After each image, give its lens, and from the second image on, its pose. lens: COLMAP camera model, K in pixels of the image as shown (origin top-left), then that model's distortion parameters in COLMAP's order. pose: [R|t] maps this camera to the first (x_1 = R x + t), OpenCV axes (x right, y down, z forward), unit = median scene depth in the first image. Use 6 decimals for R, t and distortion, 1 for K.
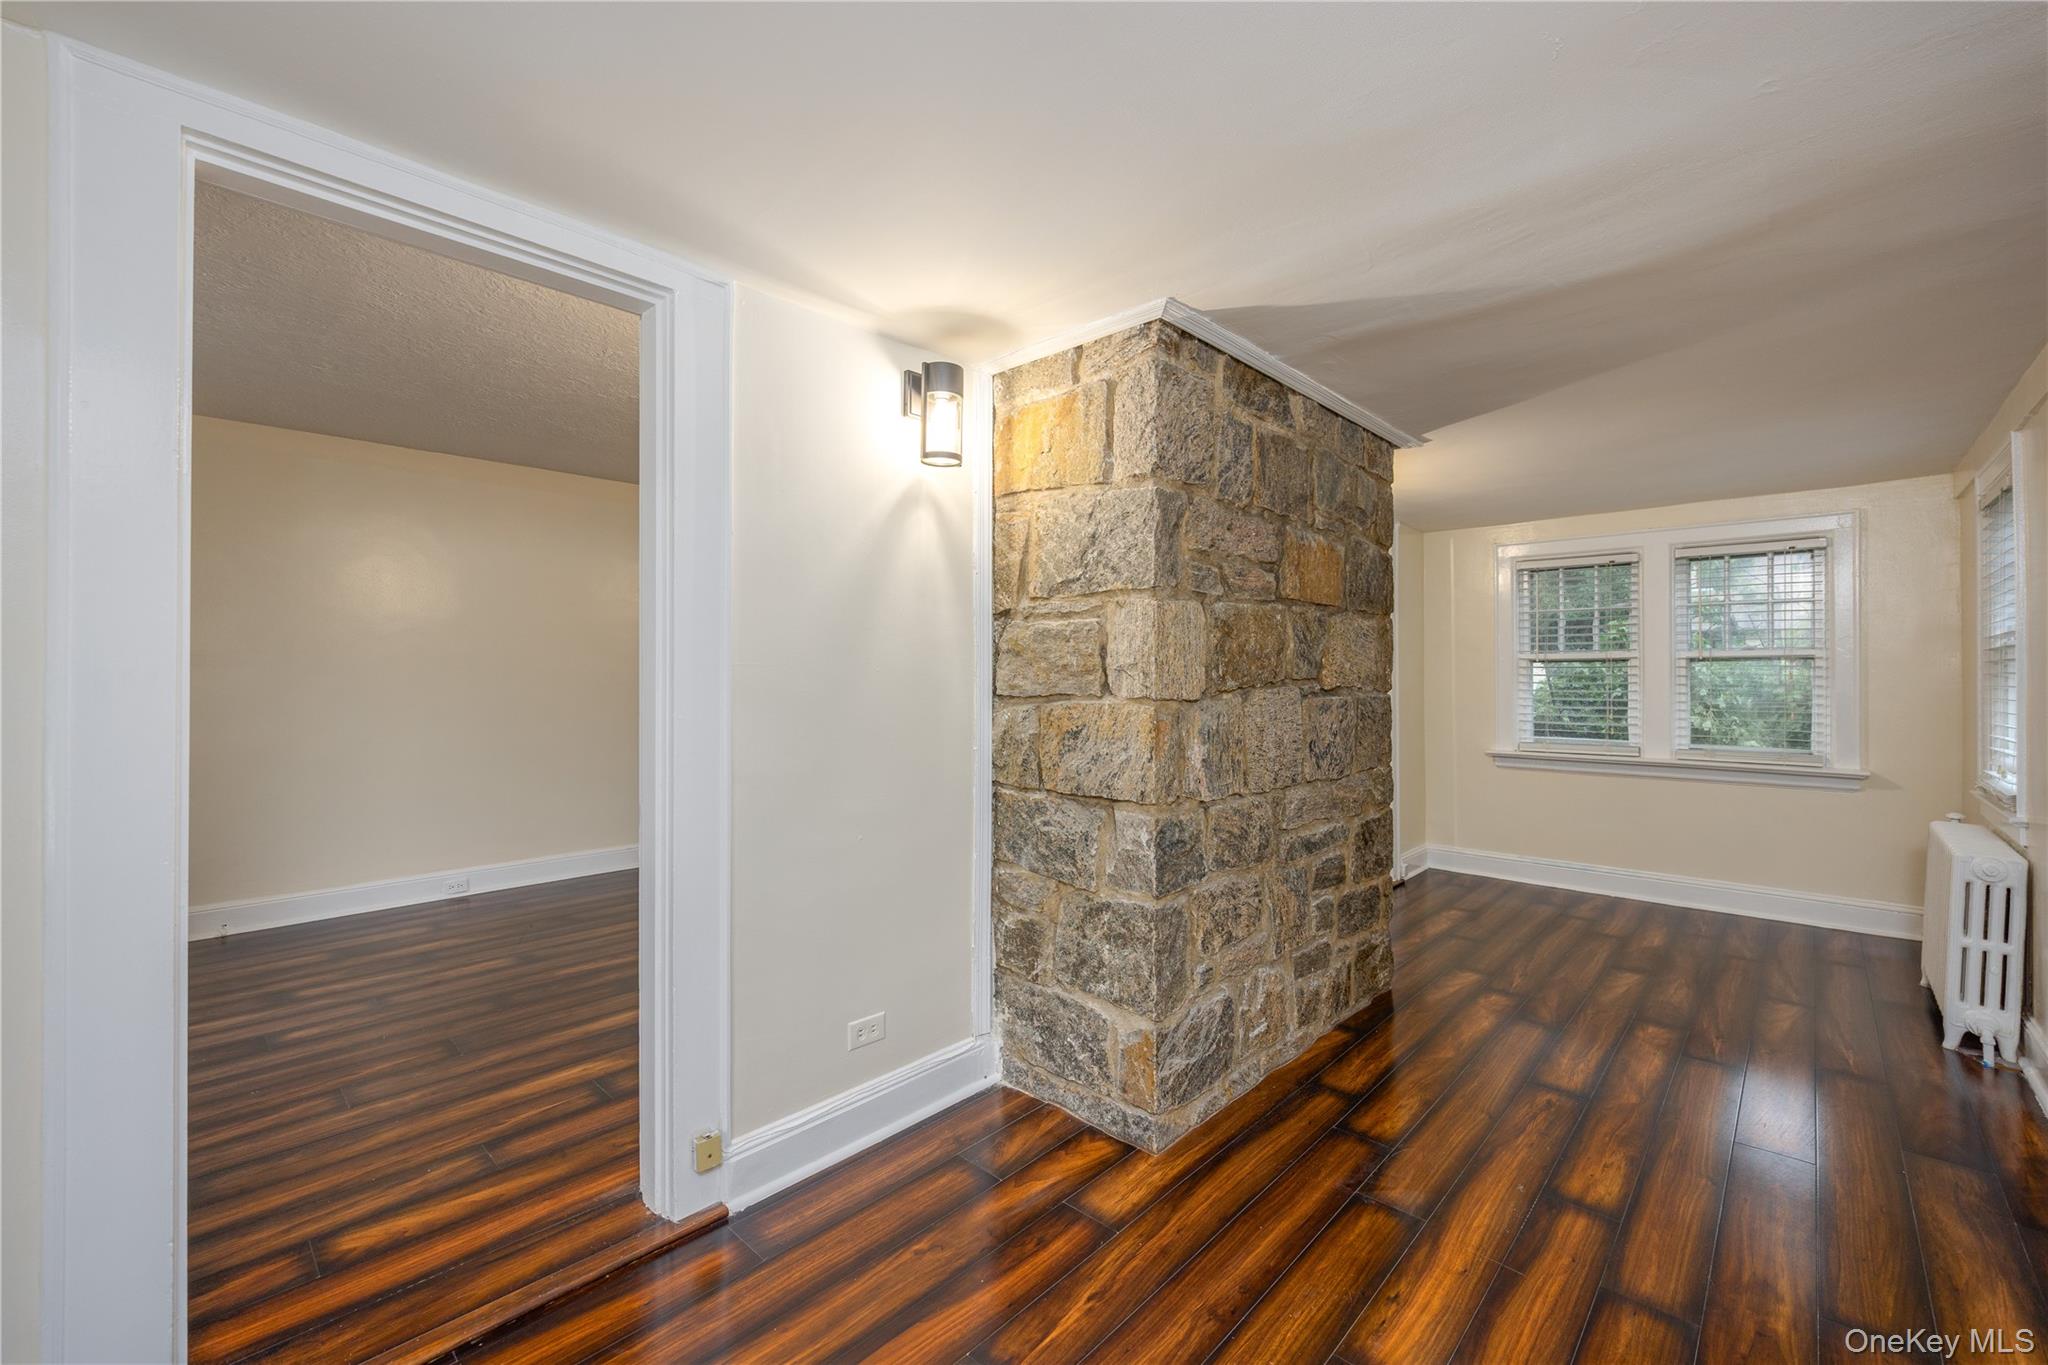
lens RADIAL K [[830.5, 0, 1021.0], [0, 830.5, 673.0], [0, 0, 1]] dist [0.000393, -0.000299]
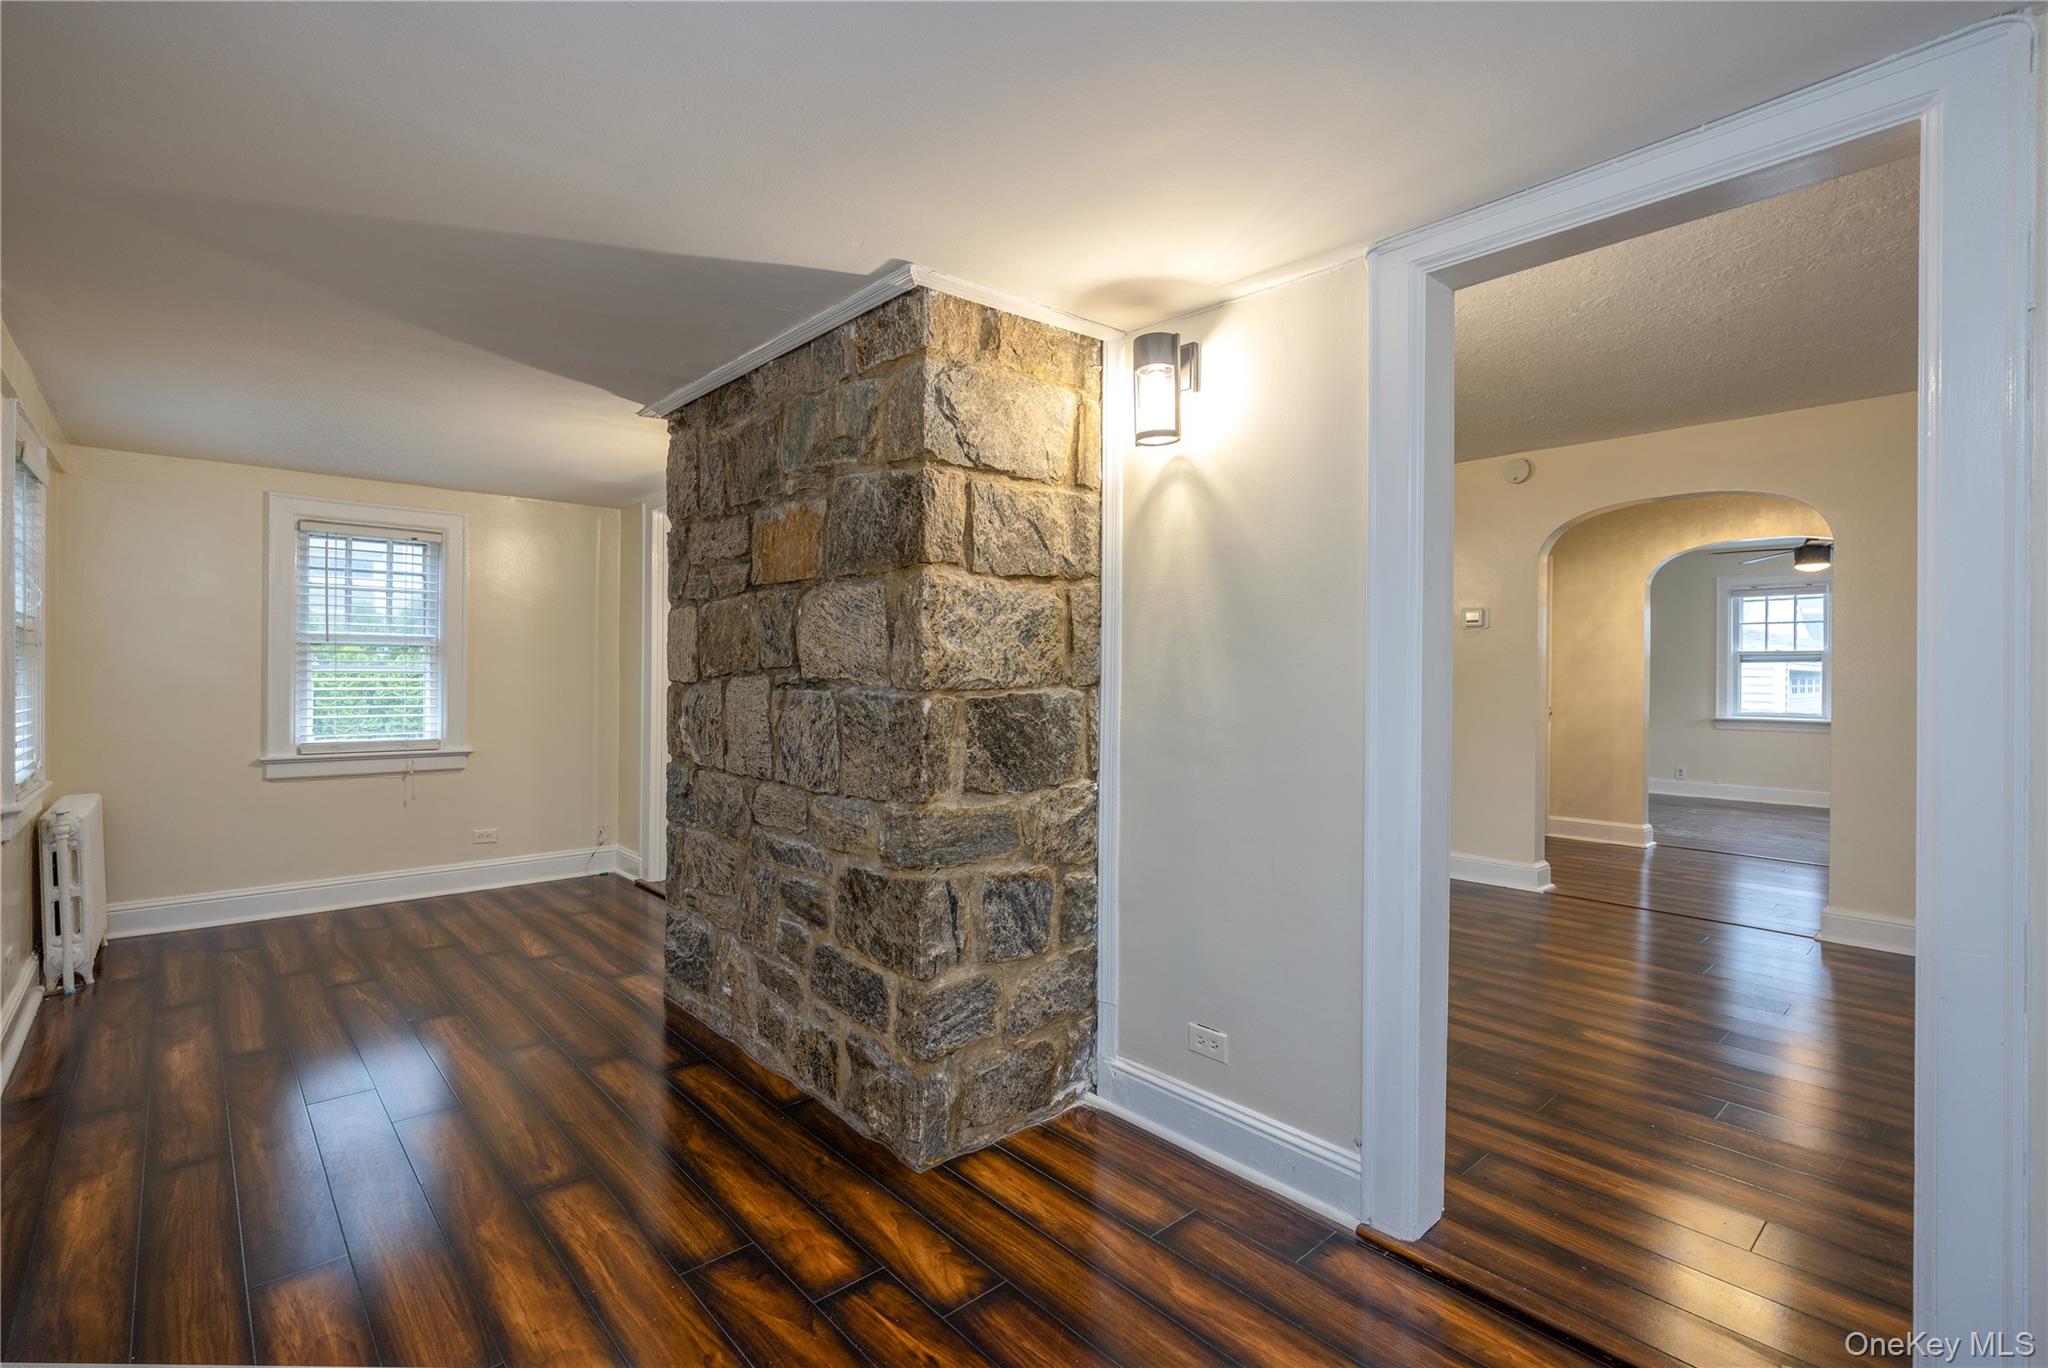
lens RADIAL K [[906.1, 0, 1024.0], [0, 906.1, 684.0], [0, 0, 1]] dist [0.000158, -0.000036]
pose [[-0.058619, 0.011217, -0.998217, 1.338114], [-0.006214, 0.999913, 0.011601, 0.011443], [0.998261, 0.006883, -0.058545, 1.349657]]
